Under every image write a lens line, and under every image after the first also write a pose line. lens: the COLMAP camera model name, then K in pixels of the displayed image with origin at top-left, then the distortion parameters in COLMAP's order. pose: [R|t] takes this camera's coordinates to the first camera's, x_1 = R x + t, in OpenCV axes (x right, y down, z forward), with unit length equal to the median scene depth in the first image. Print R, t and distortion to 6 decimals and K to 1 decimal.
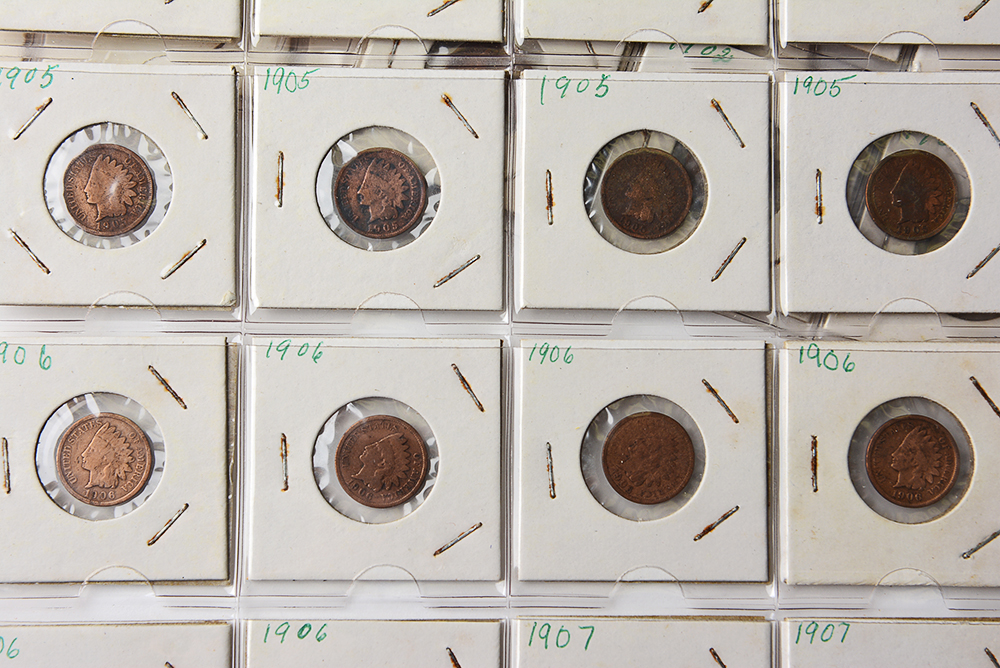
lens RADIAL K [[1120.8, 0, 492.5], [0, 1120.8, 325.1], [0, 0, 1]] dist [0.049667, 0.000000]
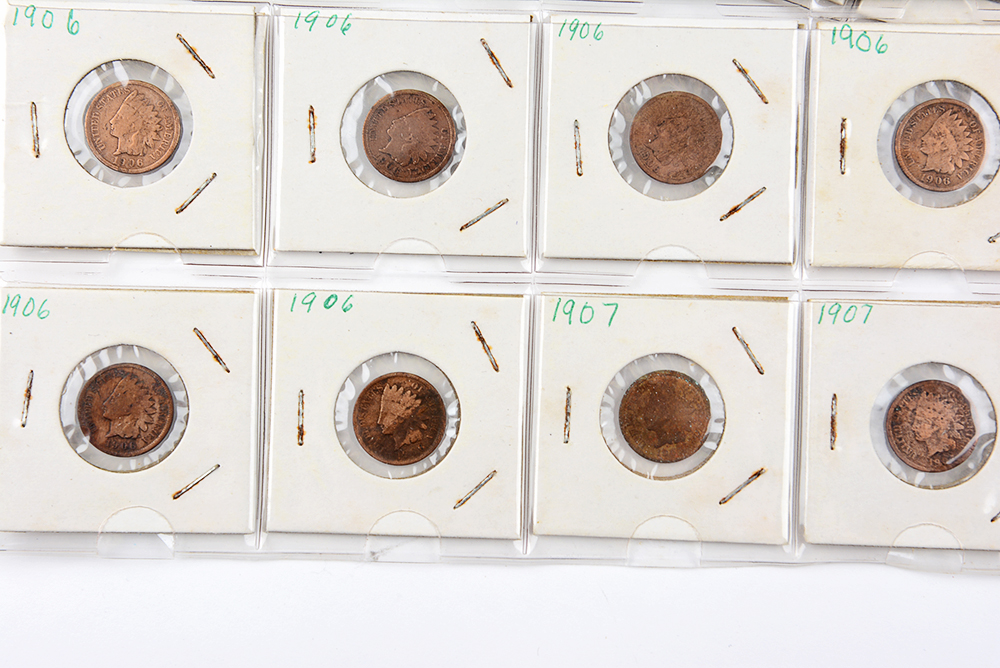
lens RADIAL K [[1120.8, 0, 495.4], [0, 1120.8, 343.4], [0, 0, 1]] dist [0.049667, 0.000000]
pose [[0.999820, 0.017579, -0.007181, -0.011511], [-0.017349, 0.999371, 0.030916, 0.275783], [0.007720, -0.030786, 0.999496, -0.004707]]
